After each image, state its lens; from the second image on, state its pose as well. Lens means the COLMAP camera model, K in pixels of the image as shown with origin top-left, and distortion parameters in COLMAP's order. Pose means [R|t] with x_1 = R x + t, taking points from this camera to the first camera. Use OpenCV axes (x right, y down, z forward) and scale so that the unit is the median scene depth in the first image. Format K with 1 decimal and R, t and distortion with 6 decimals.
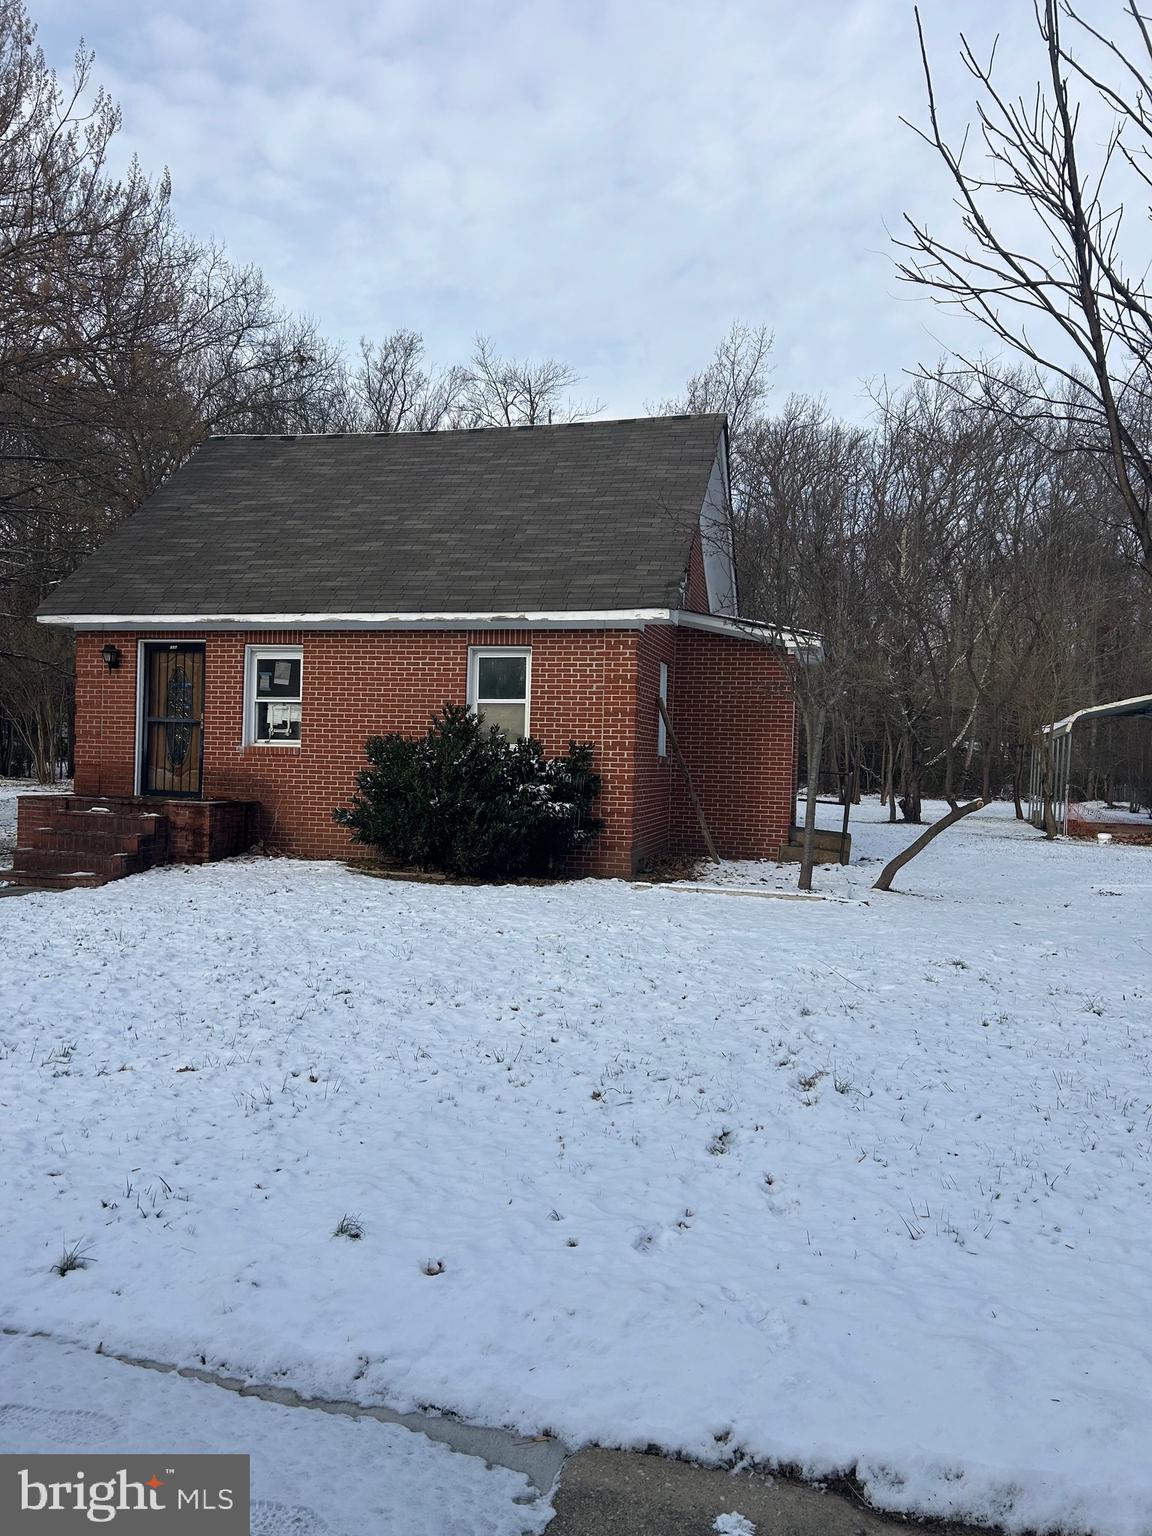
lens RADIAL K [[1142.1, 0, 576.0], [0, 1142.1, 772.4], [0, 0, 1]] dist [0.047093, -0.053900]
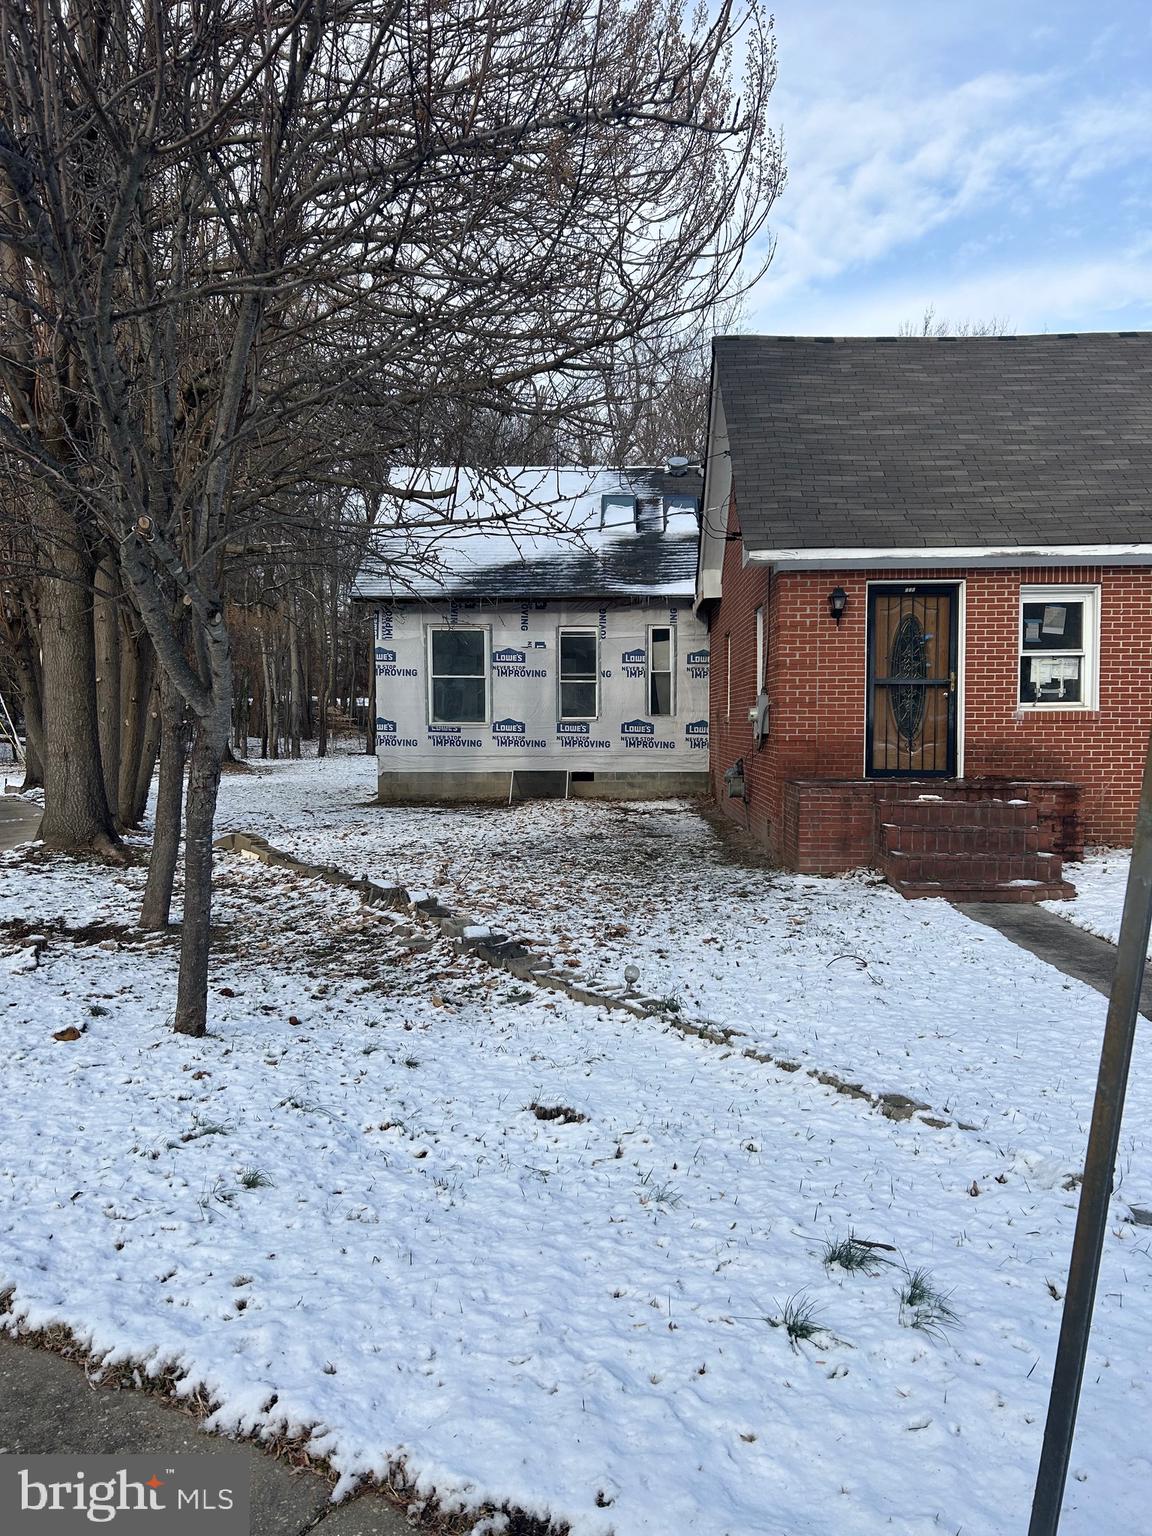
lens RADIAL K [[1142.1, 0, 575.7], [0, 1142.1, 765.5], [0, 0, 1]] dist [0.047093, -0.053900]
pose [[0.976643, -0.038604, 0.211374, -0.760210], [0.032449, 0.998944, 0.032512, -0.021109], [-0.212406, -0.024894, 0.976864, 0.273493]]
